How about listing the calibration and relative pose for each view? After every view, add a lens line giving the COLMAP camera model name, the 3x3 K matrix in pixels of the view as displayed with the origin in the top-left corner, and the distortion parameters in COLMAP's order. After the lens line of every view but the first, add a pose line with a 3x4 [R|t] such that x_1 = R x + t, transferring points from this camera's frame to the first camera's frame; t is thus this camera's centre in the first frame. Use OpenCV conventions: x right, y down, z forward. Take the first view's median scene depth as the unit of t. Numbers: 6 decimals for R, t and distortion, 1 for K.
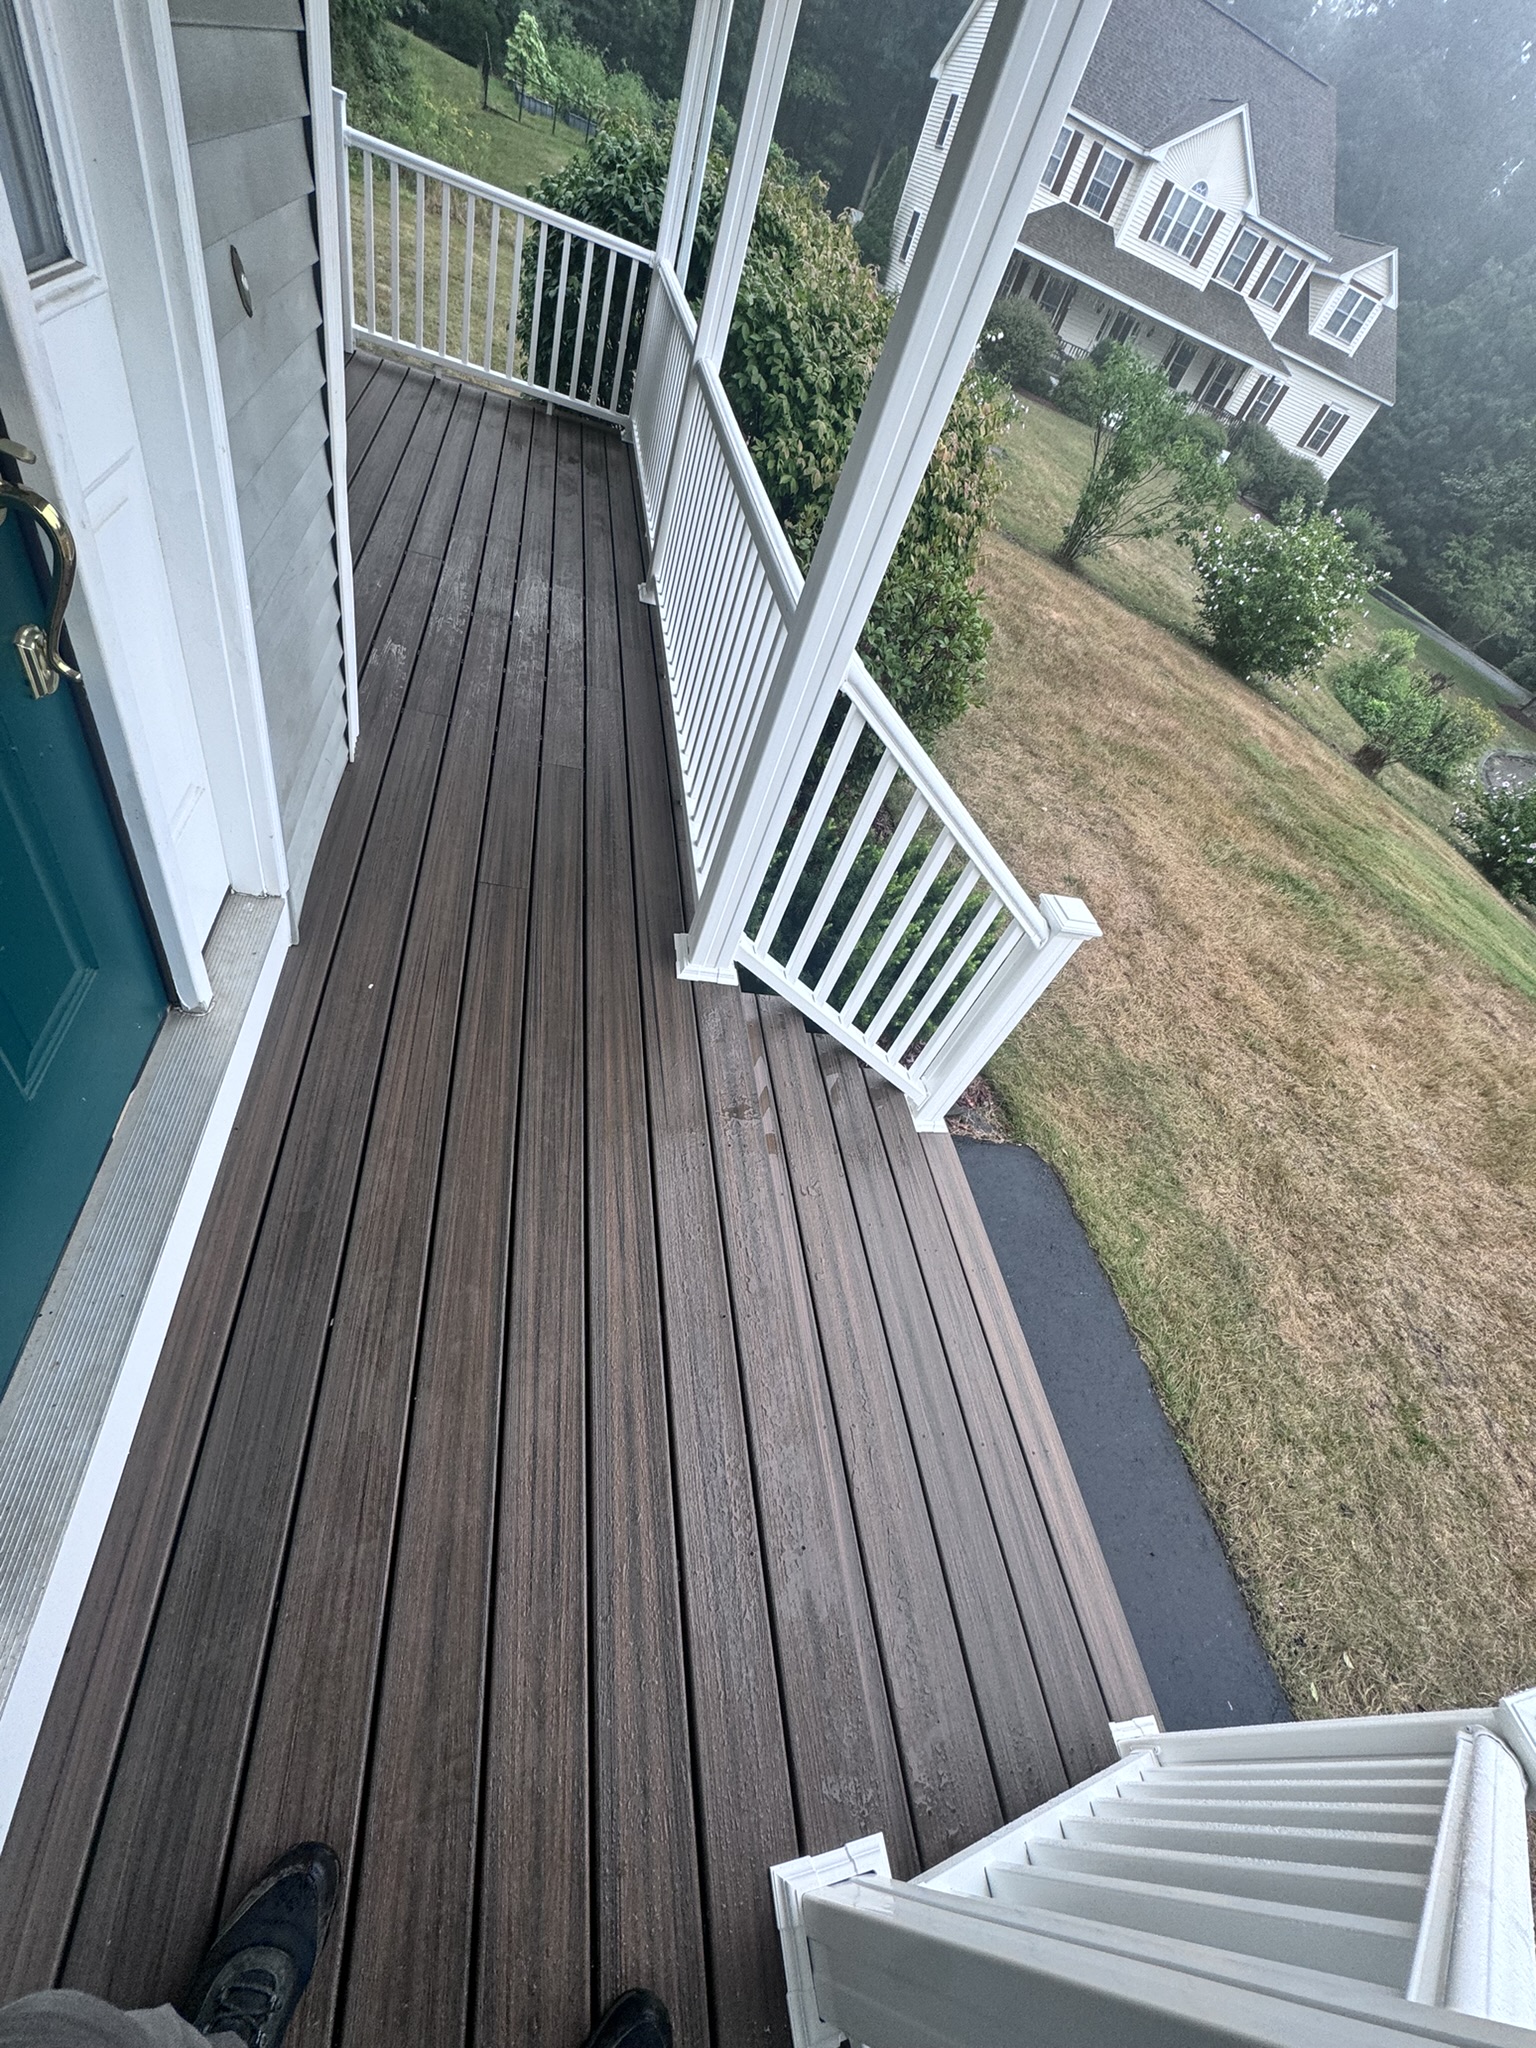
lens RADIAL K [[810.0, 0, 769.3], [0, 810.0, 1031.1], [0, 0, 1]] dist [-0.001451, -0.000381]
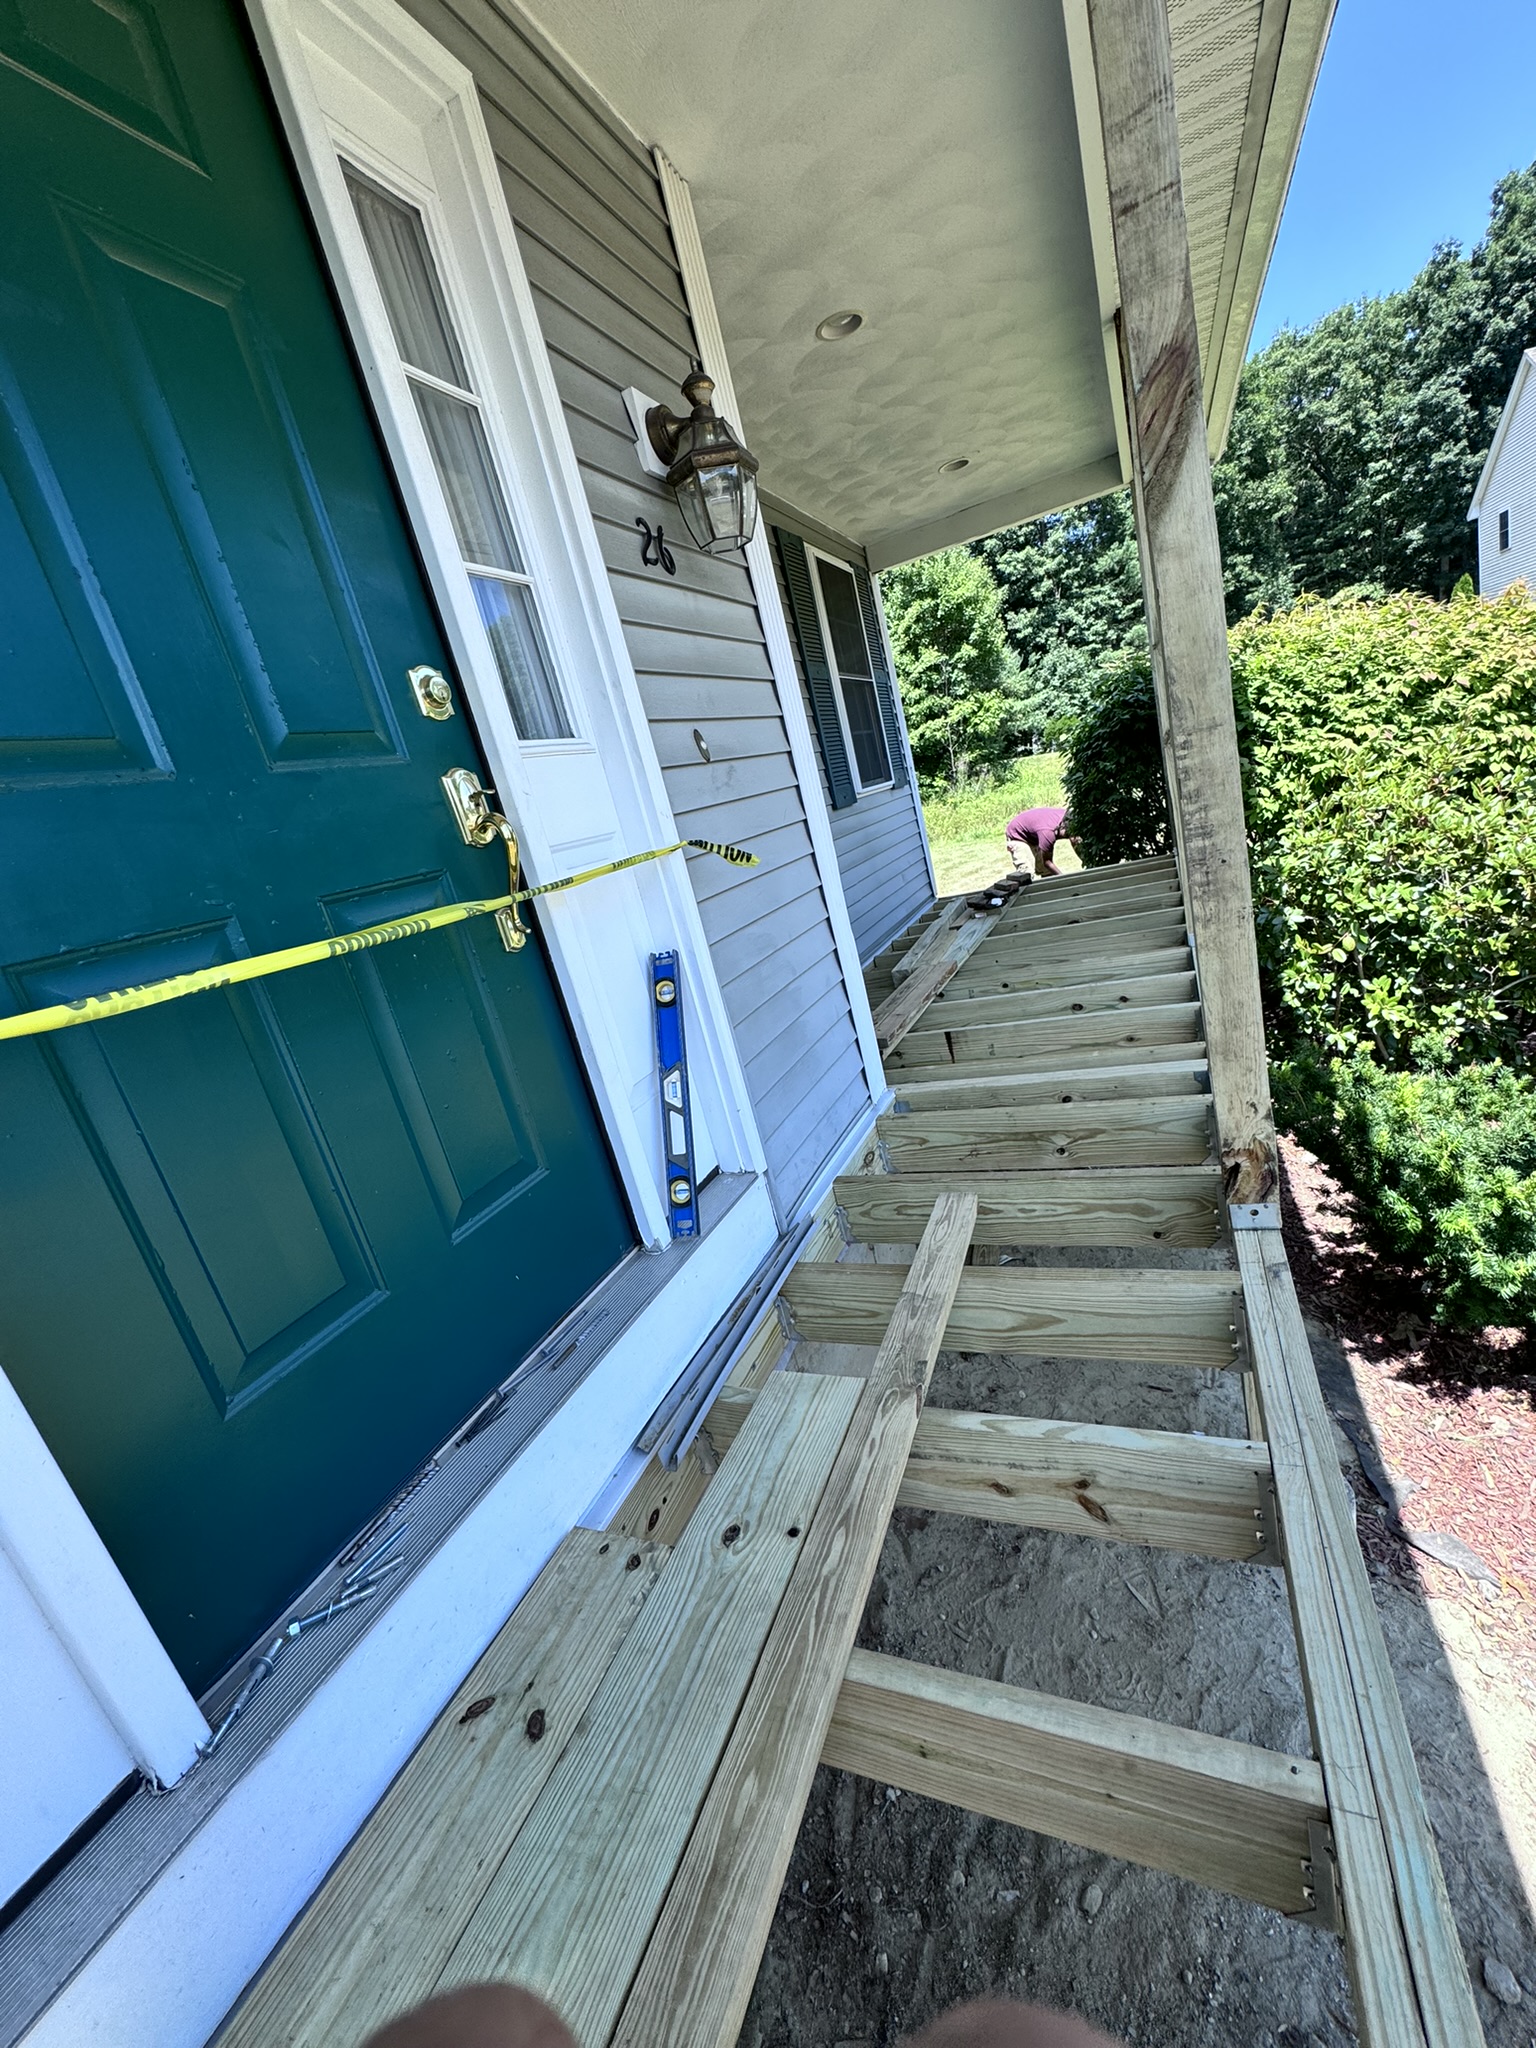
lens RADIAL K [[810.0, 0, 764.8], [0, 810.0, 1029.8], [0, 0, 1]] dist [-0.001451, -0.000381]
pose [[0.686795, -0.330255, -0.647491, 0.118827], [-0.080113, 0.850995, -0.519028, 0.155483], [0.722423, 0.408338, 0.558001, 0.202046]]
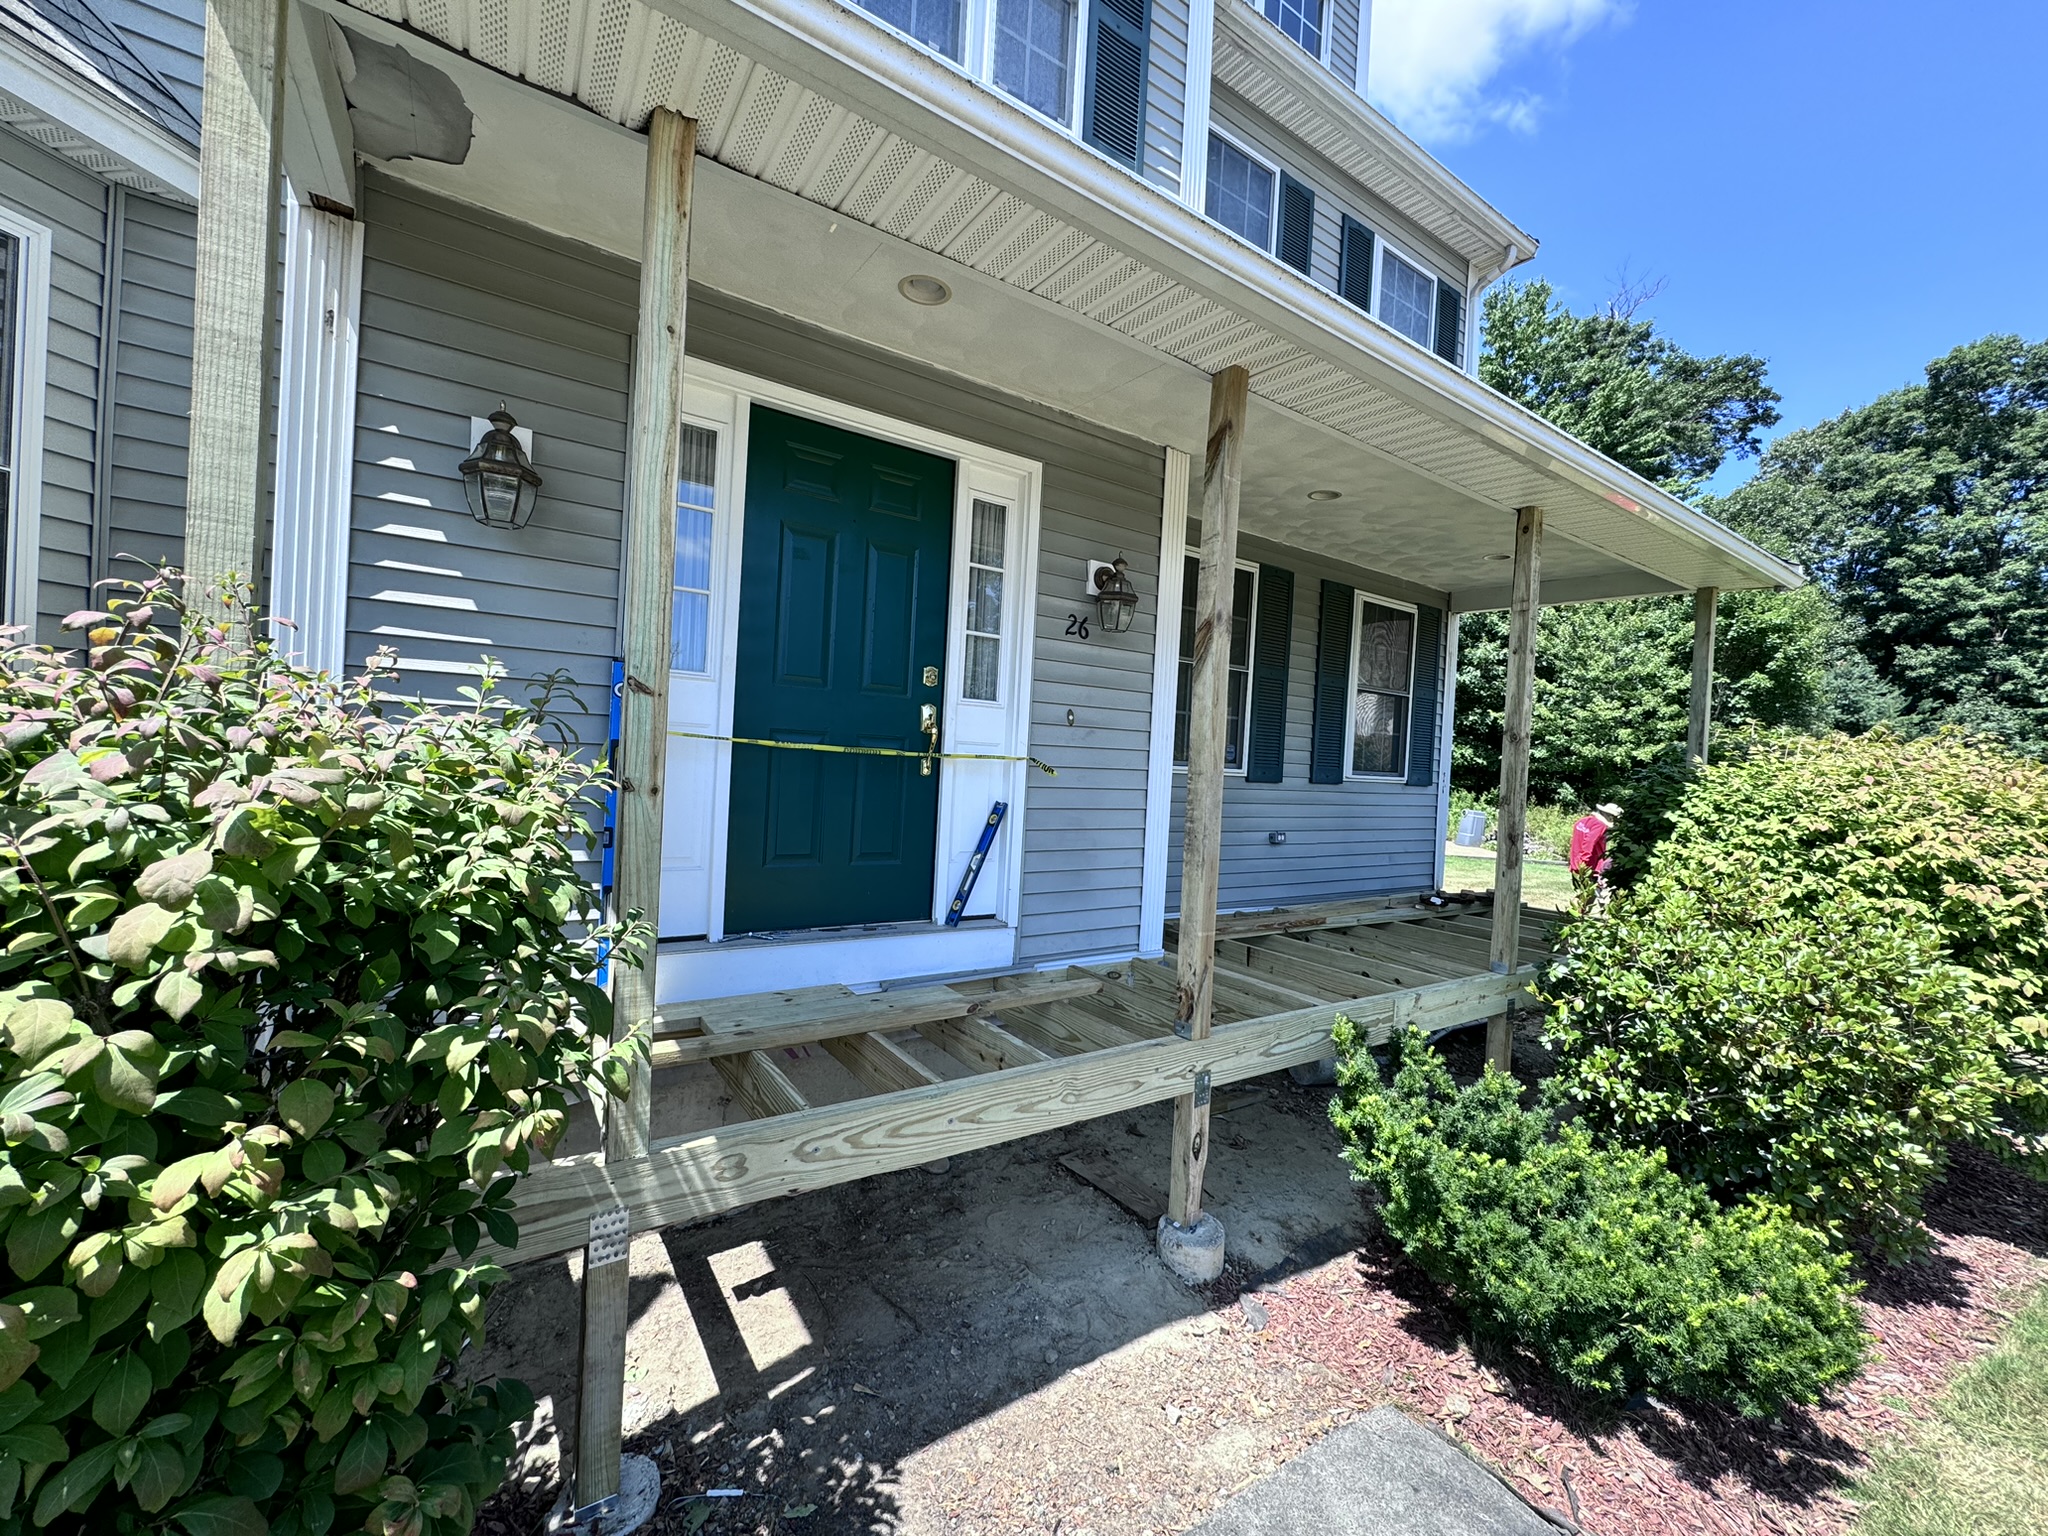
lens RADIAL K [[810.0, 0, 1006.5], [0, 810.0, 766.8], [0, 0, 1]] dist [-0.001451, -0.000381]
pose [[0.385087, -0.279016, -0.879692, 0.903222], [-0.628217, 0.619017, -0.471340, 0.381340], [0.676056, 0.734144, 0.063093, 0.355515]]
